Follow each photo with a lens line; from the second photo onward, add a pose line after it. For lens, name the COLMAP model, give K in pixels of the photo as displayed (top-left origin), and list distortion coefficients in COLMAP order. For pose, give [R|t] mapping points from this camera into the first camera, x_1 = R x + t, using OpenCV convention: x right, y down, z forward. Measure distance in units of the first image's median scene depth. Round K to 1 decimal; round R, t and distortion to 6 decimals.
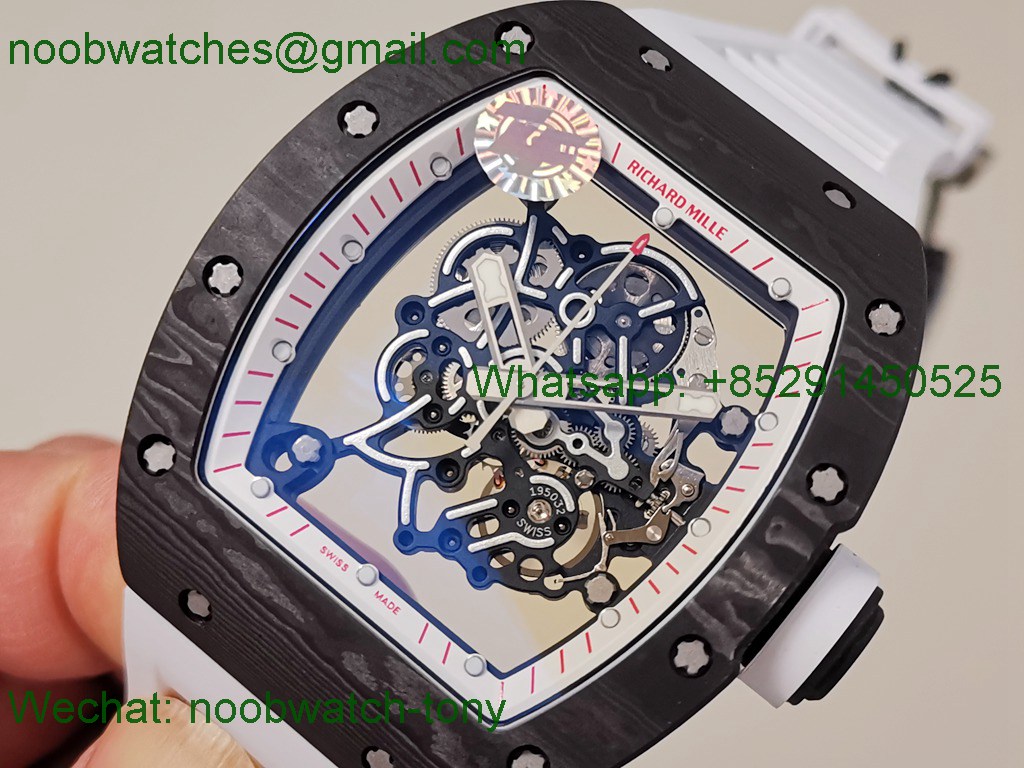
lens RADIAL K [[1742.6, 0, 512.1], [0, 1742.6, 355.2], [0, 0, 1]] dist [0.118995, -0.011959]
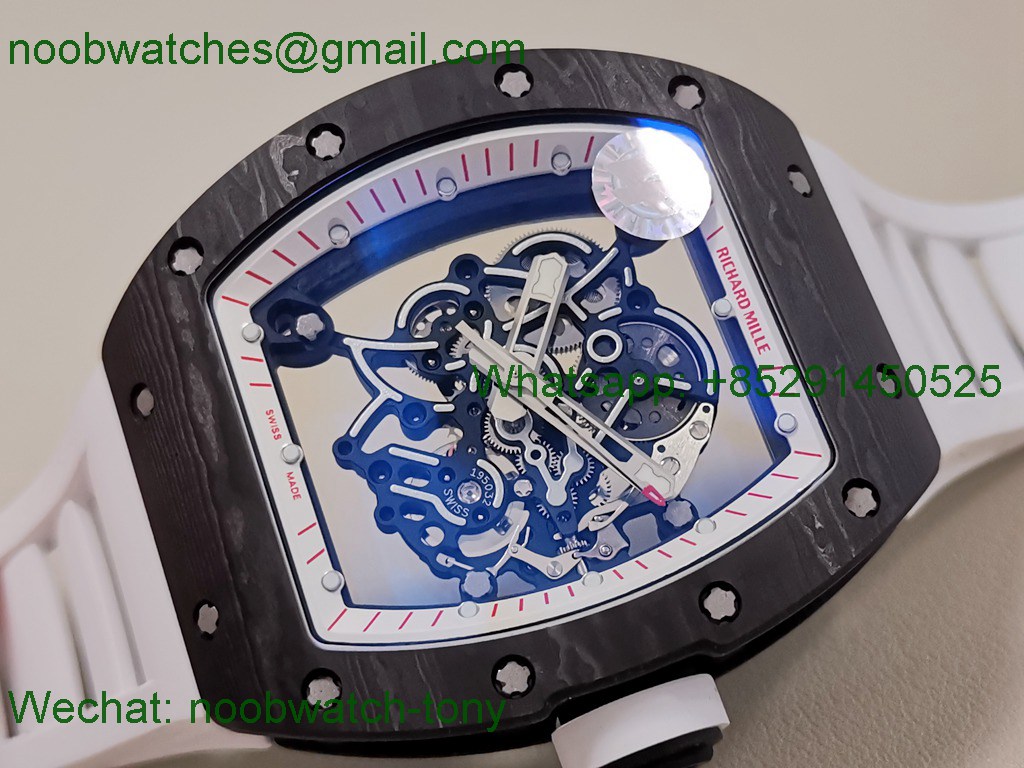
lens RADIAL K [[1742.6, 0, 512.1], [0, 1742.6, 355.2], [0, 0, 1]] dist [0.118995, -0.011959]
pose [[0.854242, 0.501765, -0.136026, 0.134784], [-0.512773, 0.856321, -0.061466, 0.070321], [0.085641, 0.122258, 0.988797, -0.014368]]
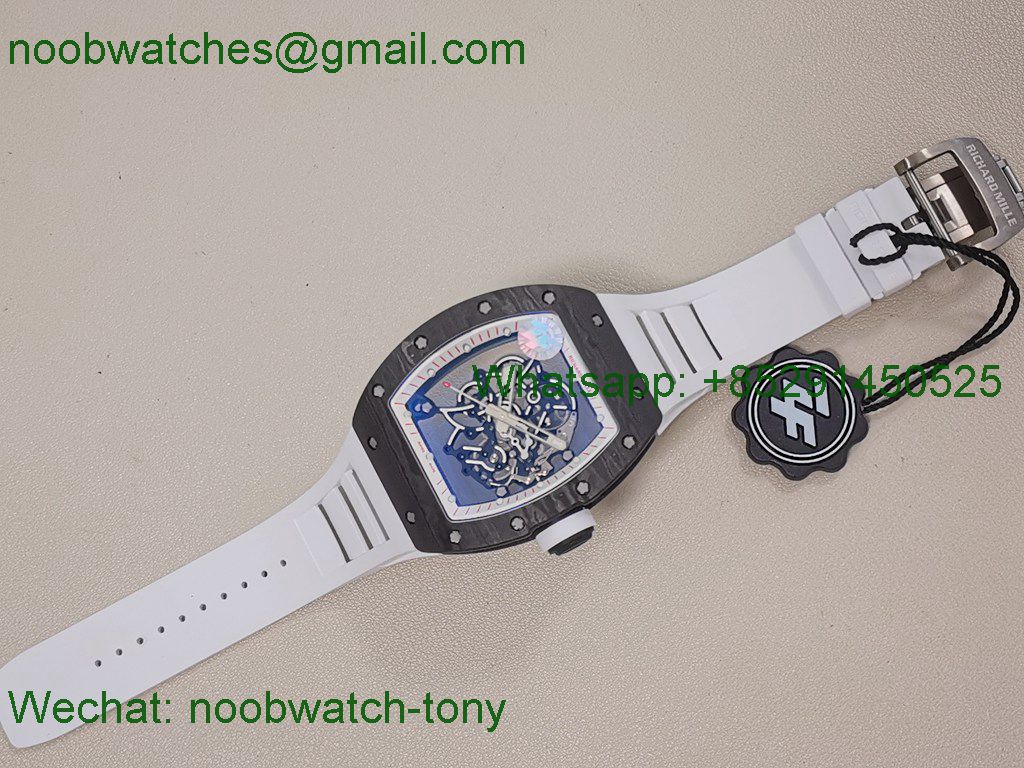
lens RADIAL K [[1742.6, 0, 512.1], [0, 1742.6, 355.2], [0, 0, 1]] dist [0.118995, -0.011959]
pose [[0.922999, 0.372064, -0.098190, 0.258696], [-0.362257, 0.926216, 0.104376, -0.372470], [0.129779, -0.060769, 0.989679, -1.793202]]
